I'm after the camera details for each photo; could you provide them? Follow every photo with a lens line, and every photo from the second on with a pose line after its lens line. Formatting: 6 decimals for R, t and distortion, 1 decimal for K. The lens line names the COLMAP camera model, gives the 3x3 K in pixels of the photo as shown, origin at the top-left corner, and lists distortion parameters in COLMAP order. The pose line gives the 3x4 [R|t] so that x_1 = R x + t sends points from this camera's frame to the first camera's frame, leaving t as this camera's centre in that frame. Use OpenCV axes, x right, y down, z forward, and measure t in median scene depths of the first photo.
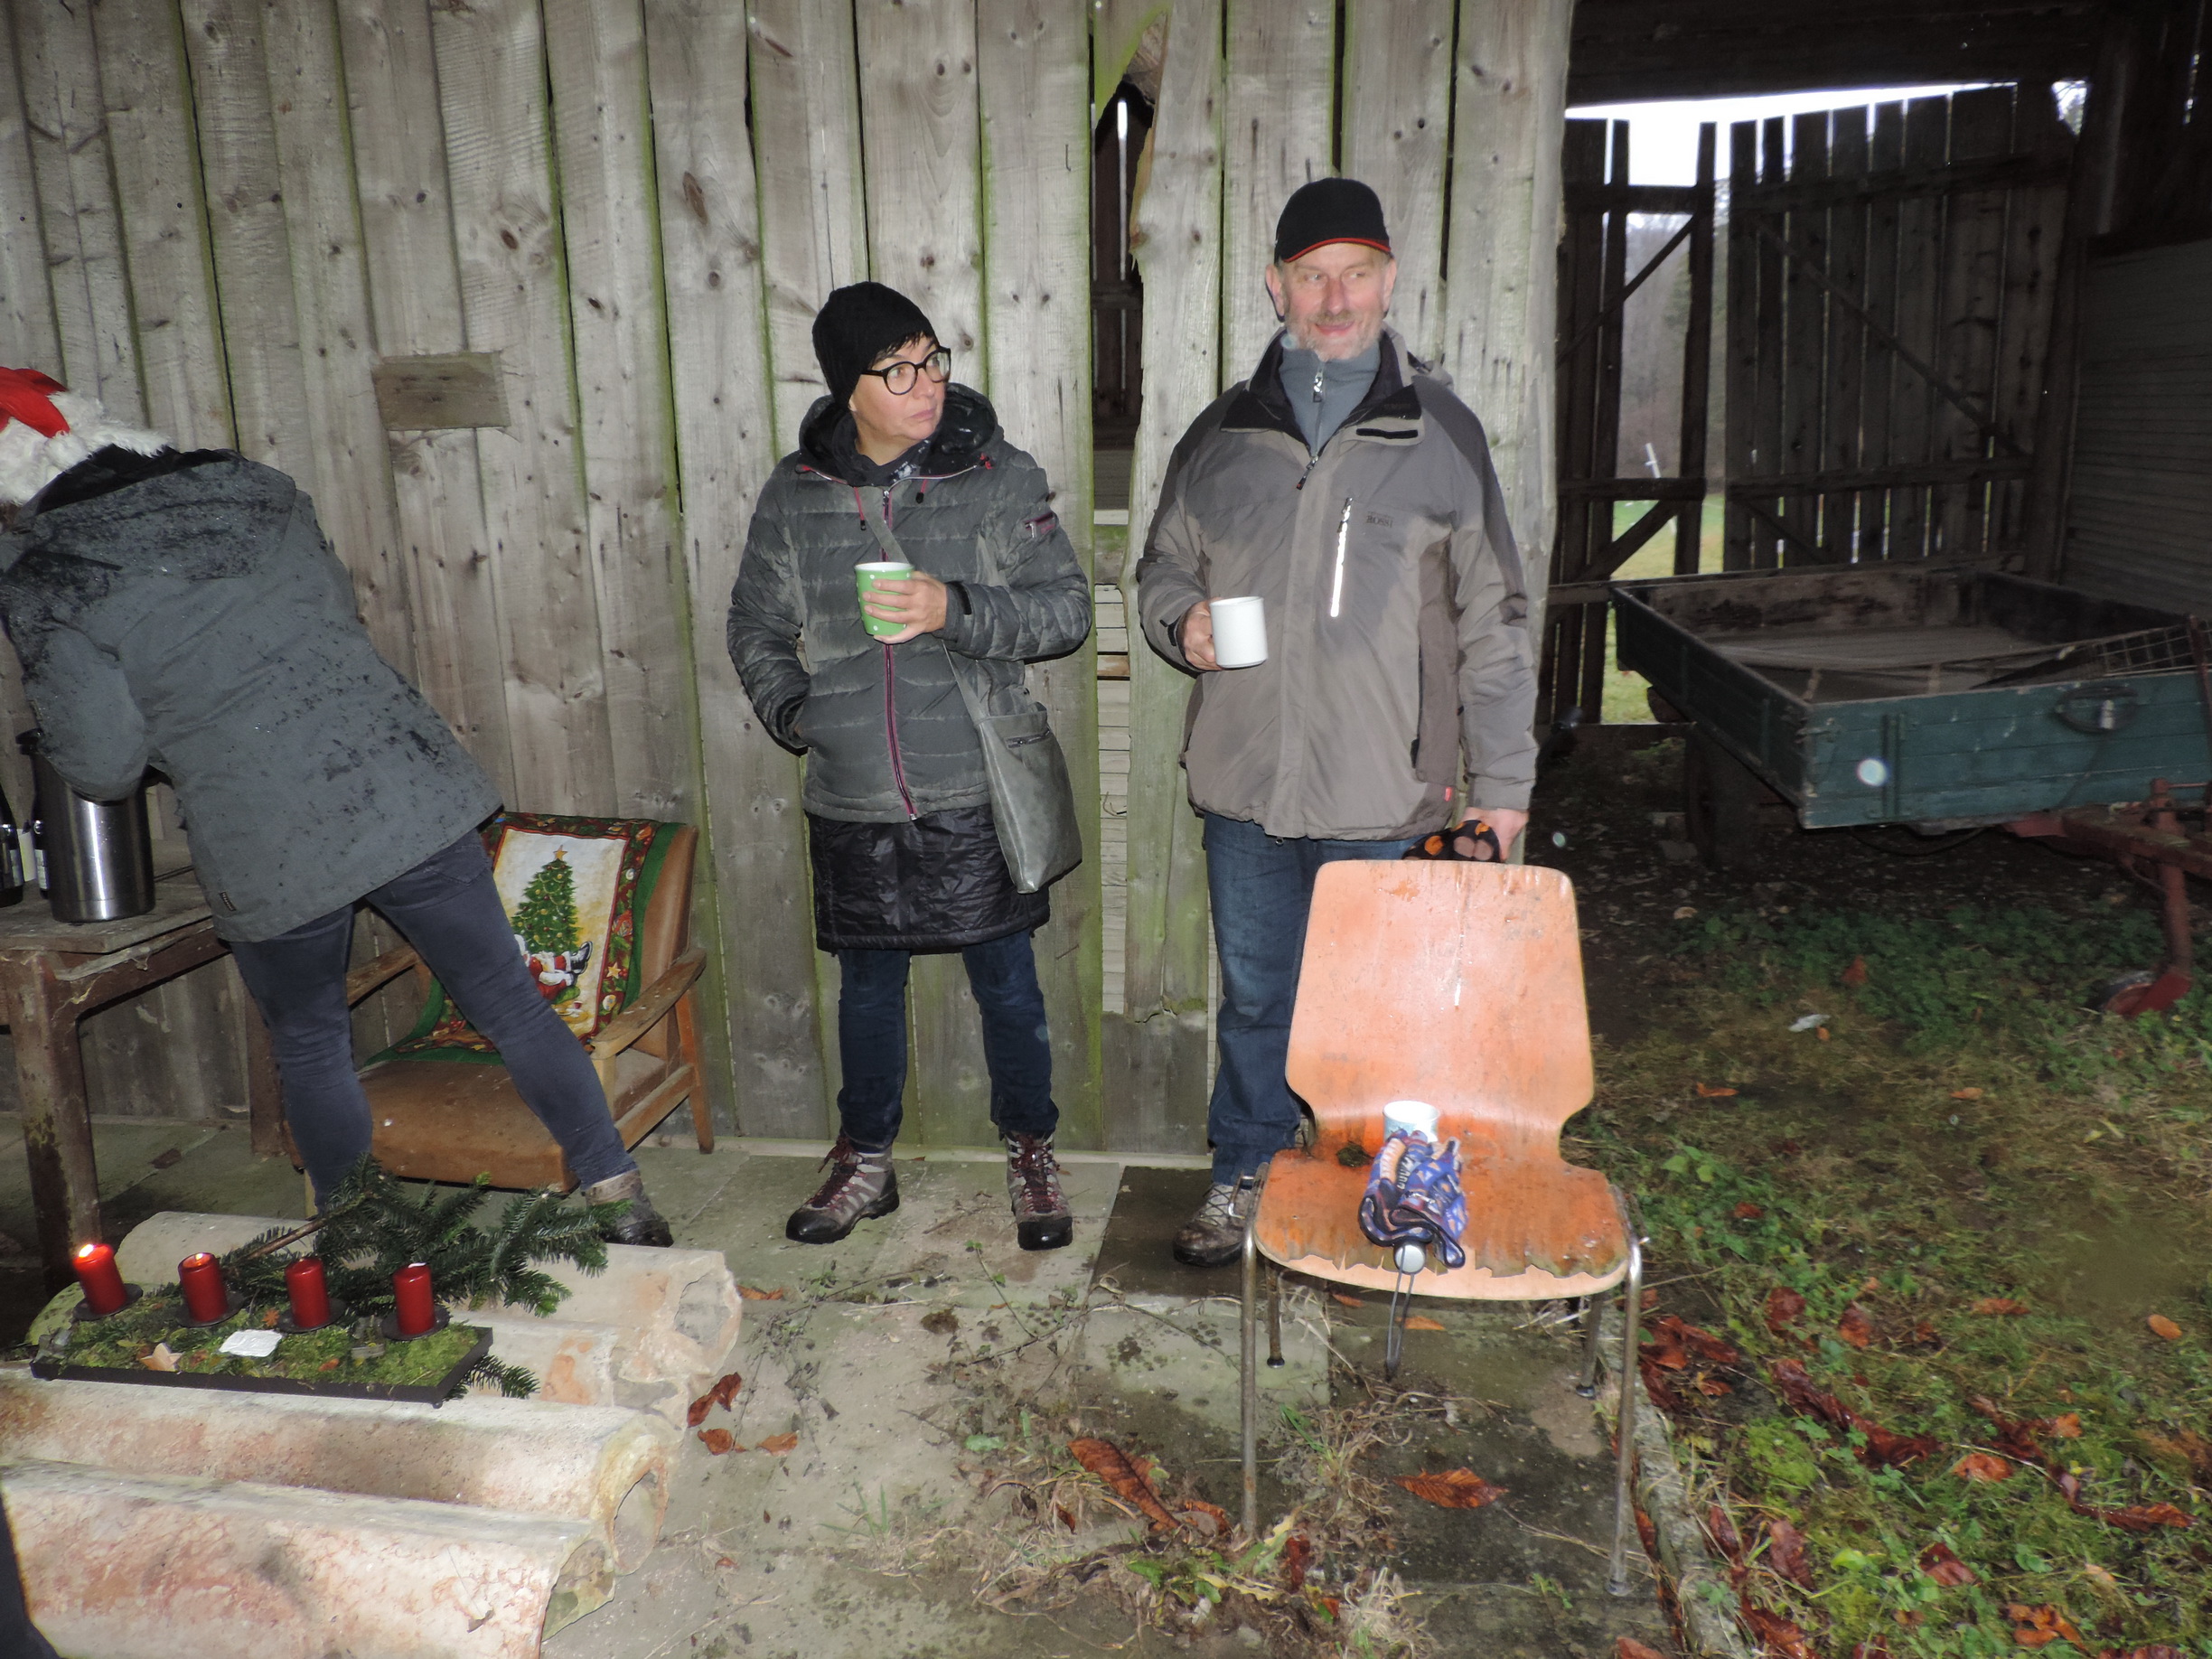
lens RADIAL K [[1581.4, 0, 1101.8], [0, 1581.4, 831.4], [0, 0, 1]] dist [-0.020313, 0.002729]
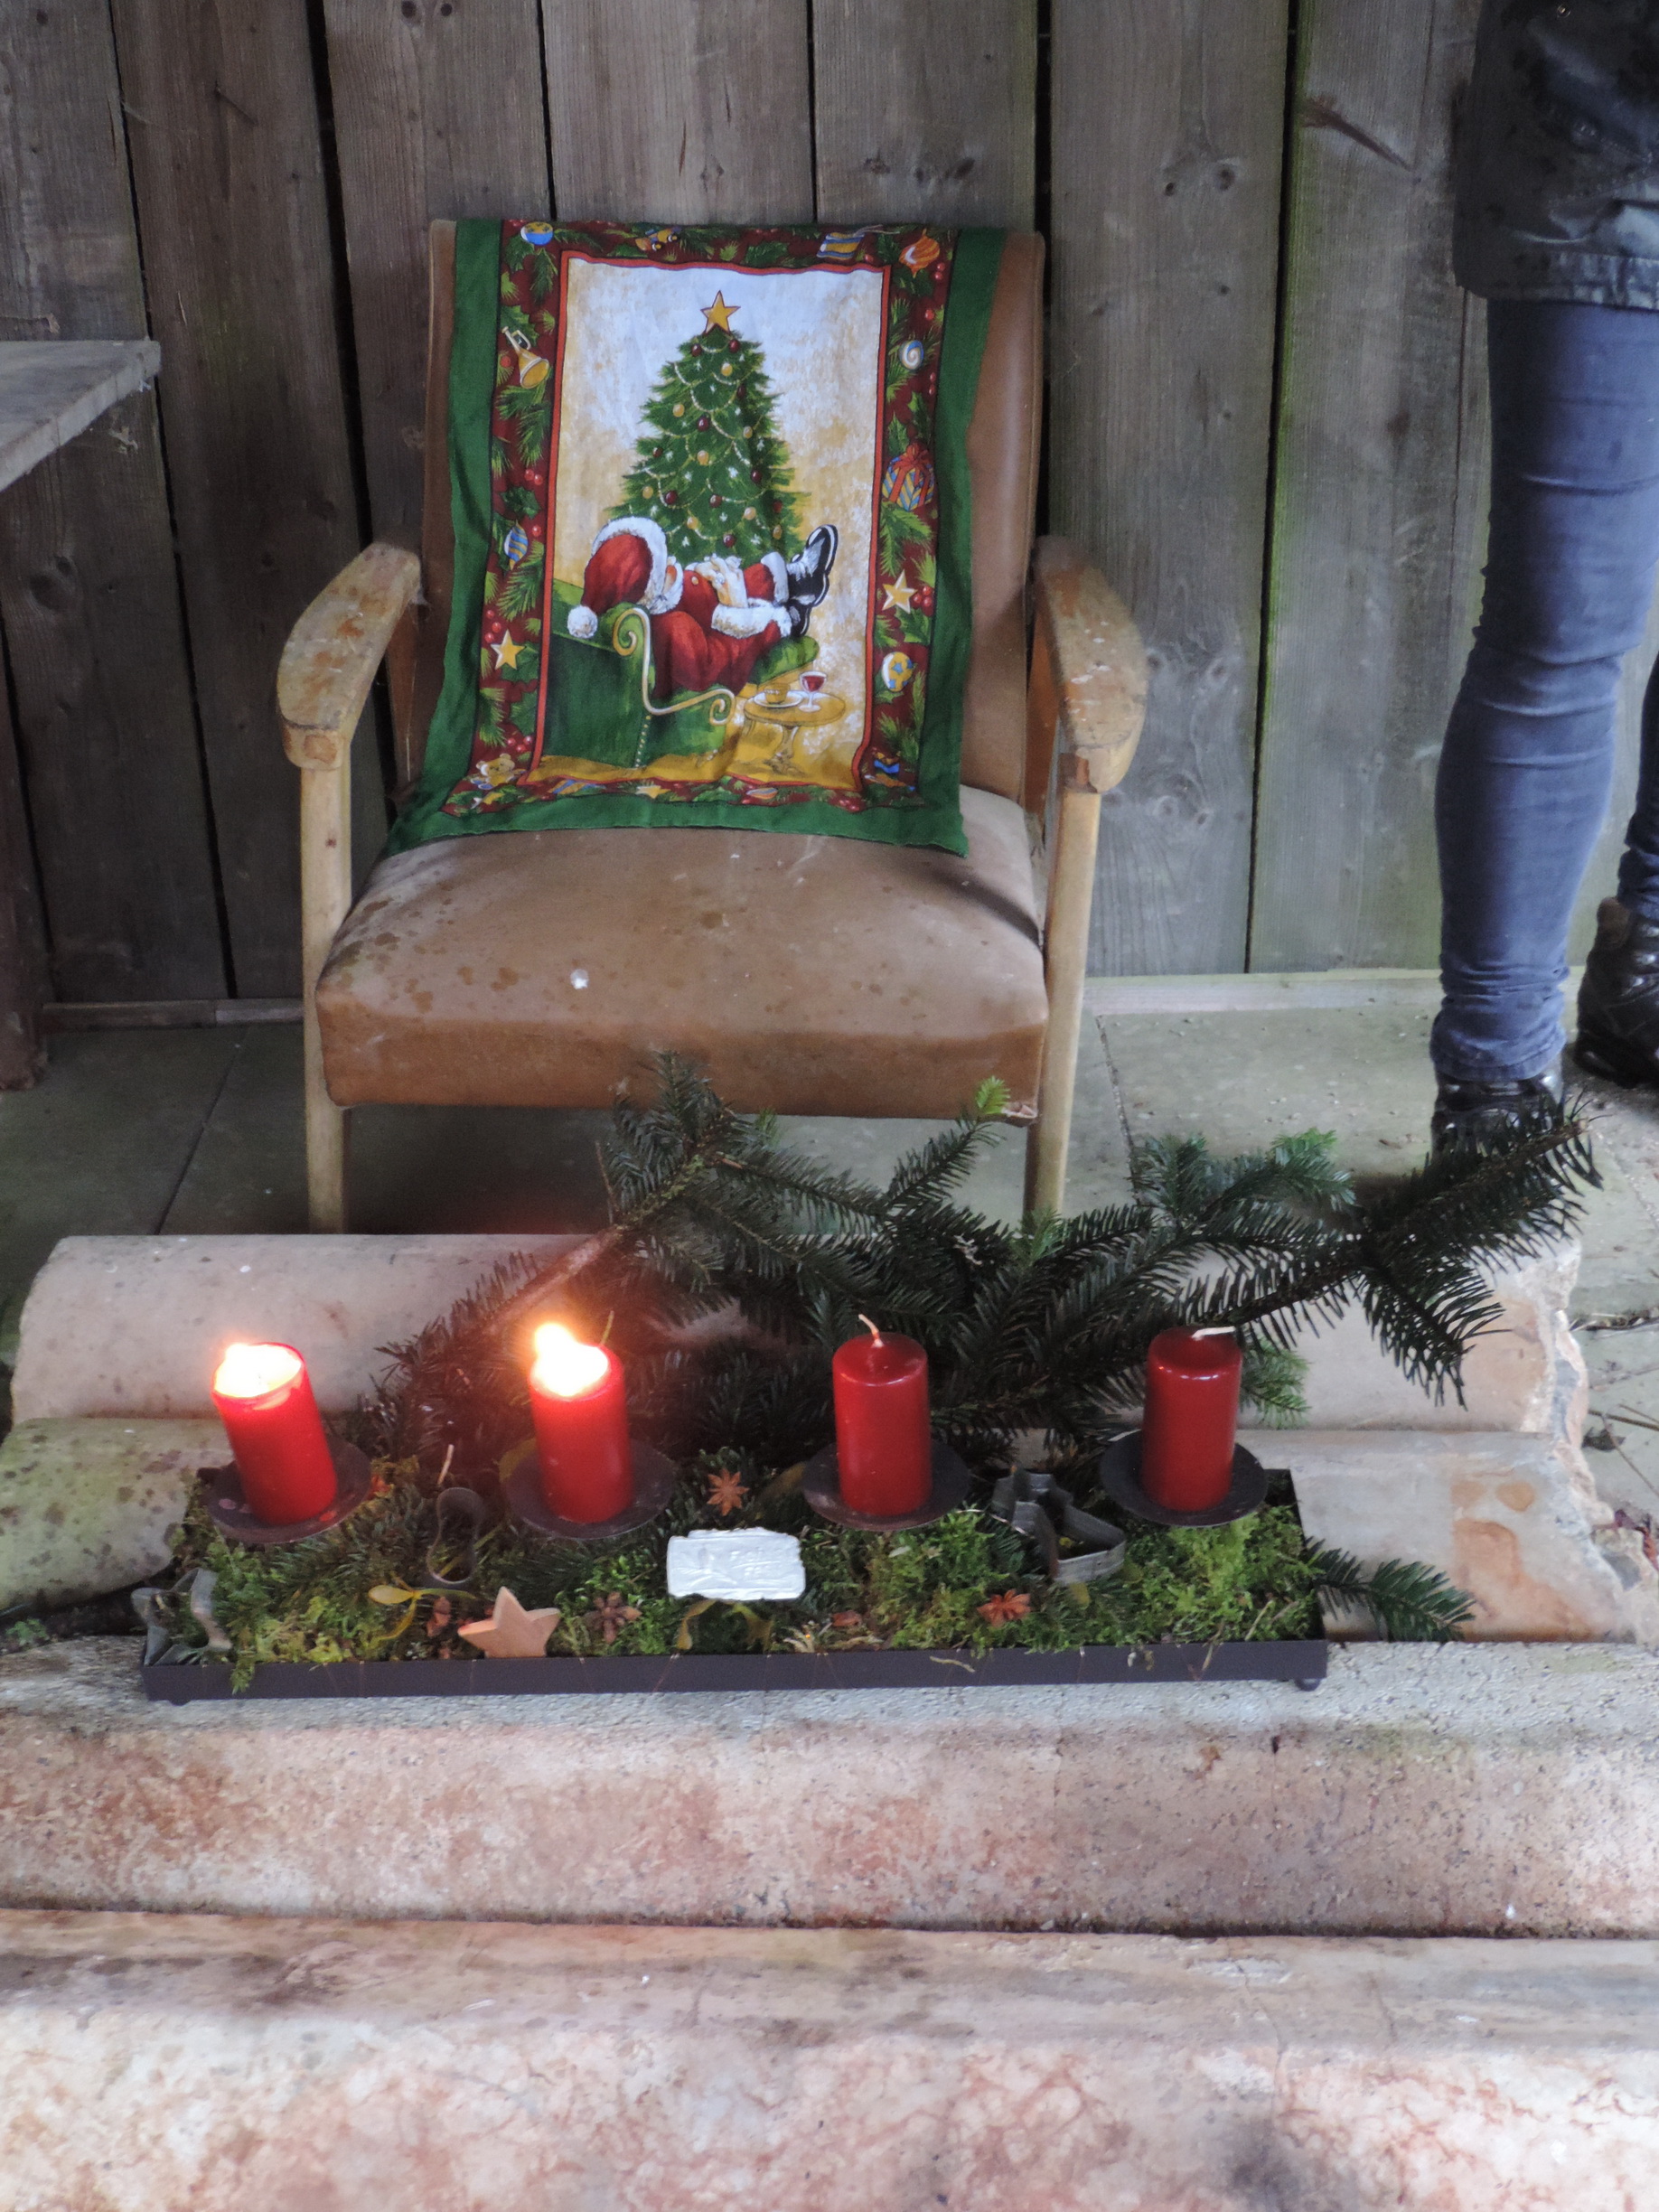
lens RADIAL K [[2767.2, 0, 823.9], [0, 2767.2, 1102.4], [0, 0, 1]] dist [-0.064701, 0.000000]
pose [[0.994603, -0.064030, 0.081642, -0.441237], [0.043039, 0.970585, 0.236880, 0.050790], [-0.094408, -0.232088, 0.968102, 0.303351]]
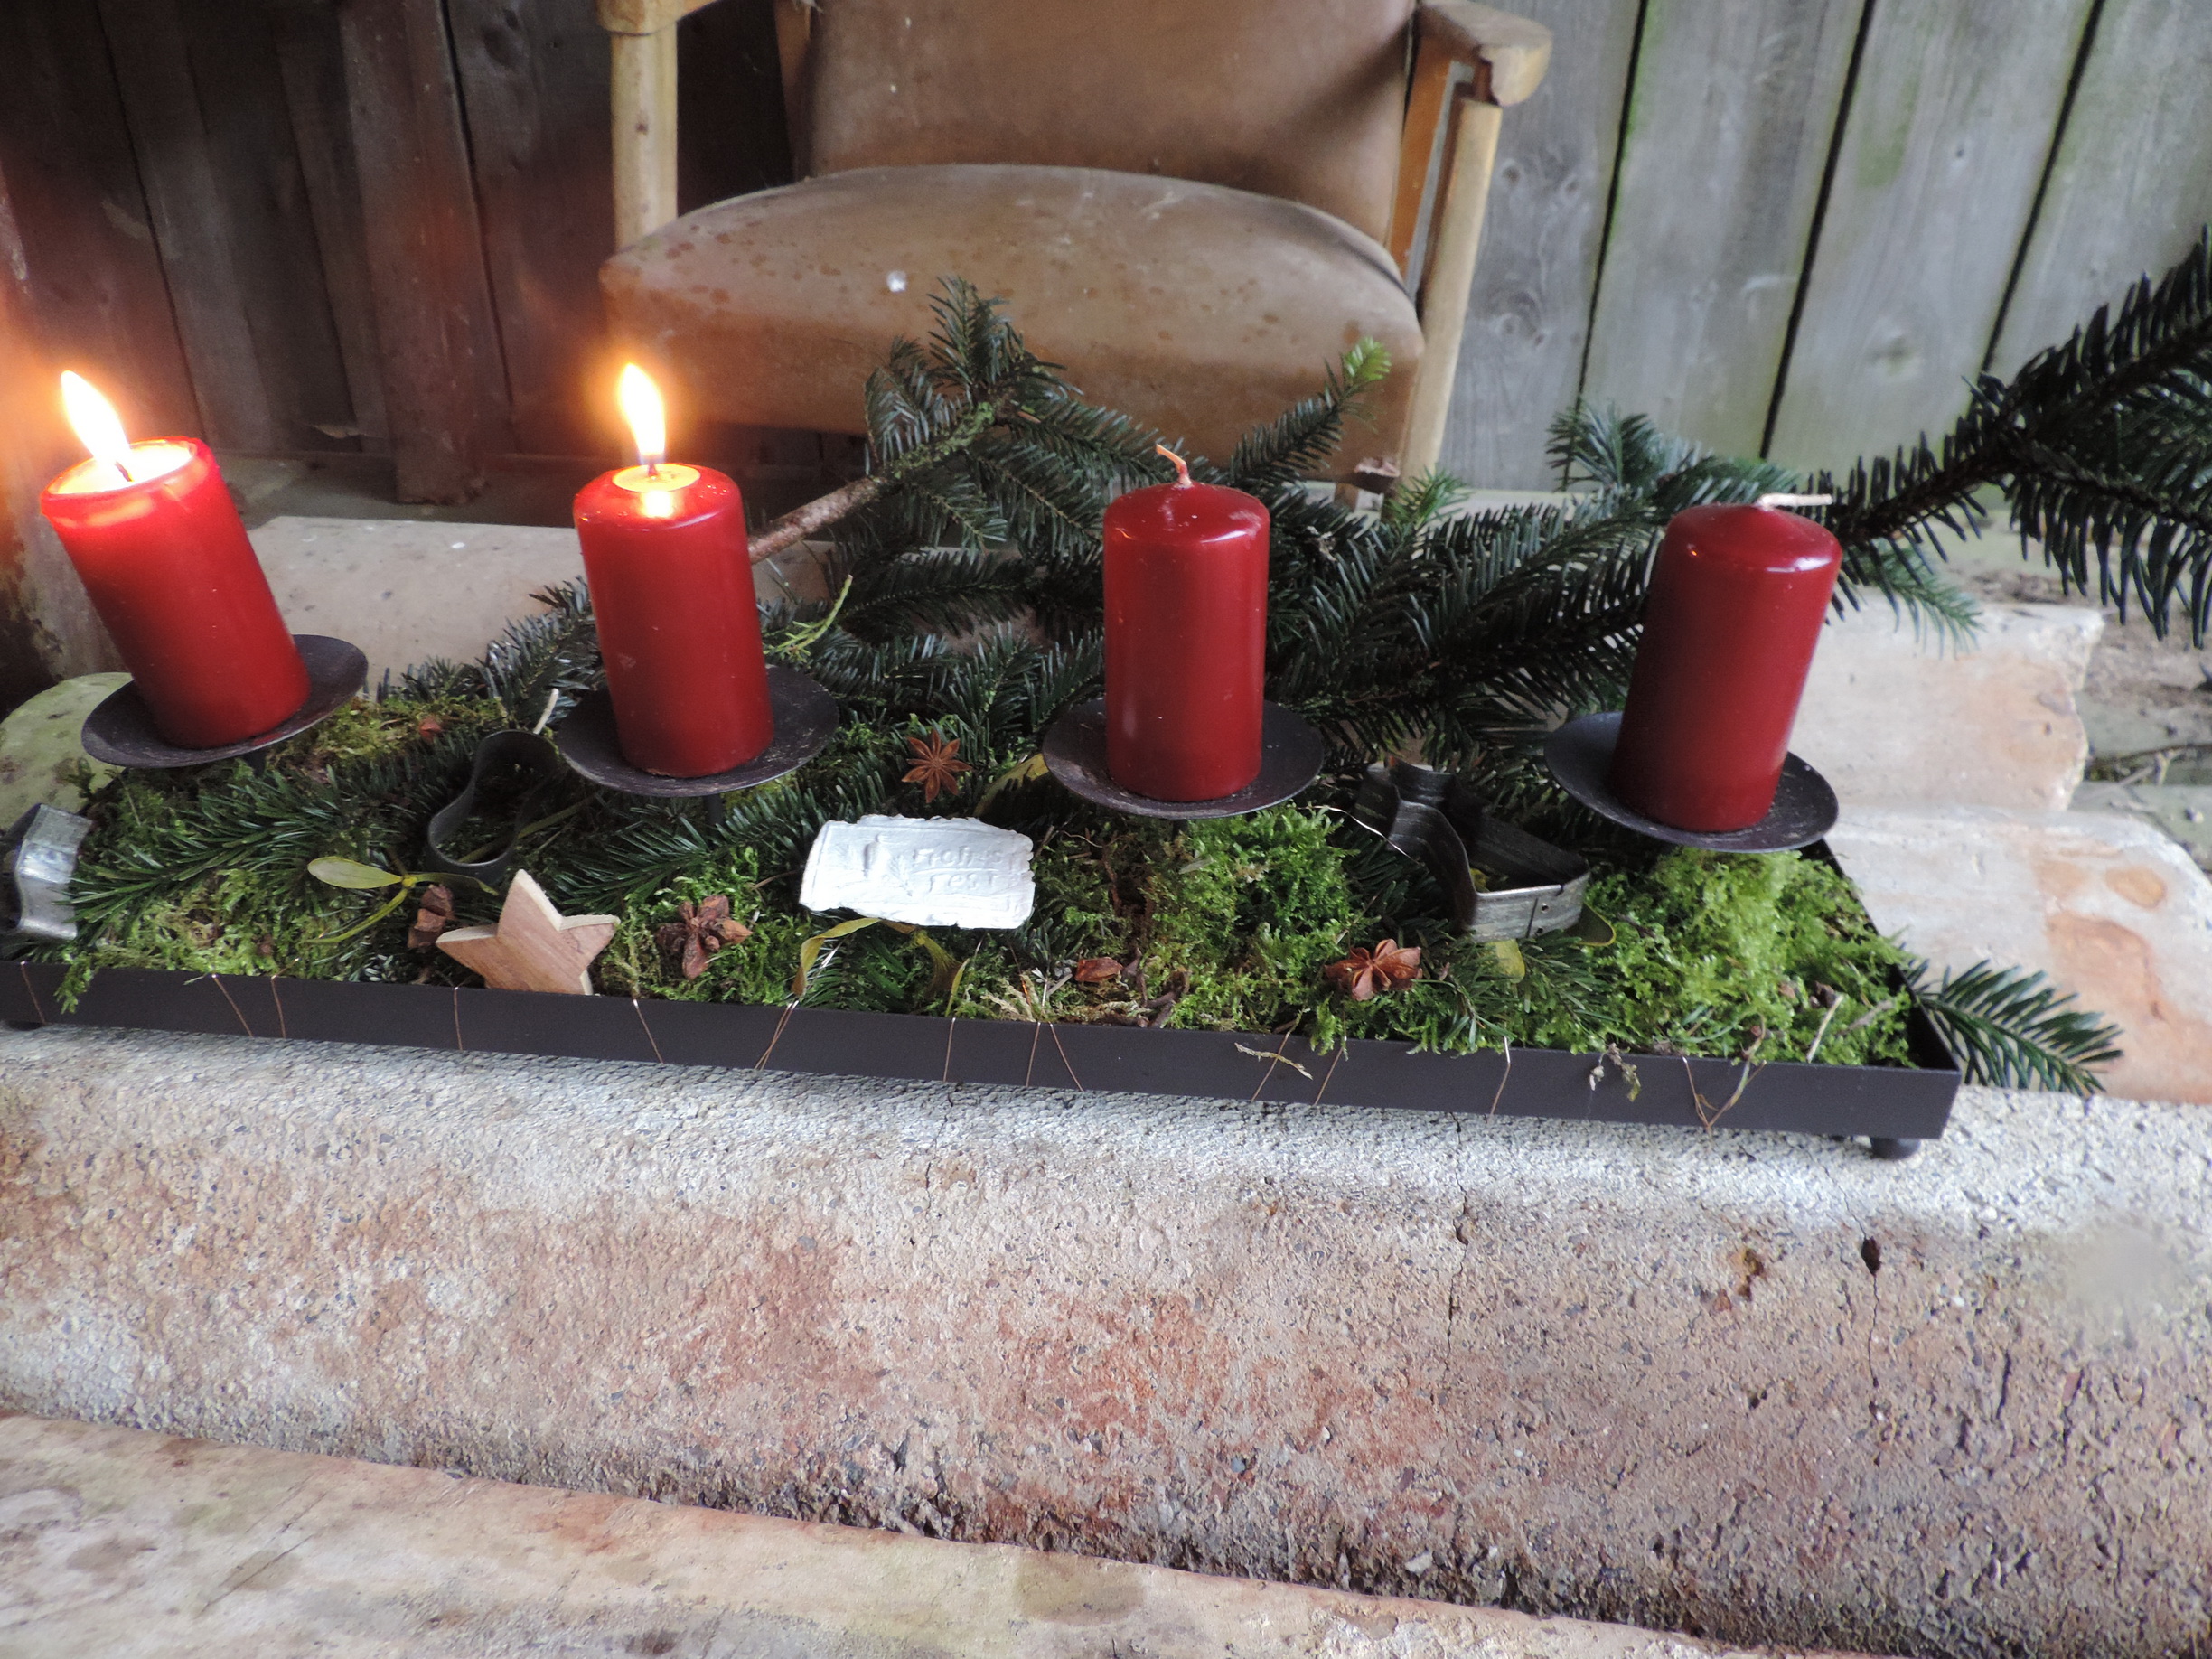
lens RADIAL K [[1581.4, 0, 1114.5], [0, 1581.4, 834.4], [0, 0, 1]] dist [-0.020313, 0.002729]
pose [[0.999531, 0.005816, 0.030069, -0.405489], [-0.013920, 0.960811, 0.276854, 0.200957], [-0.027280, -0.277142, 0.960442, 0.610357]]
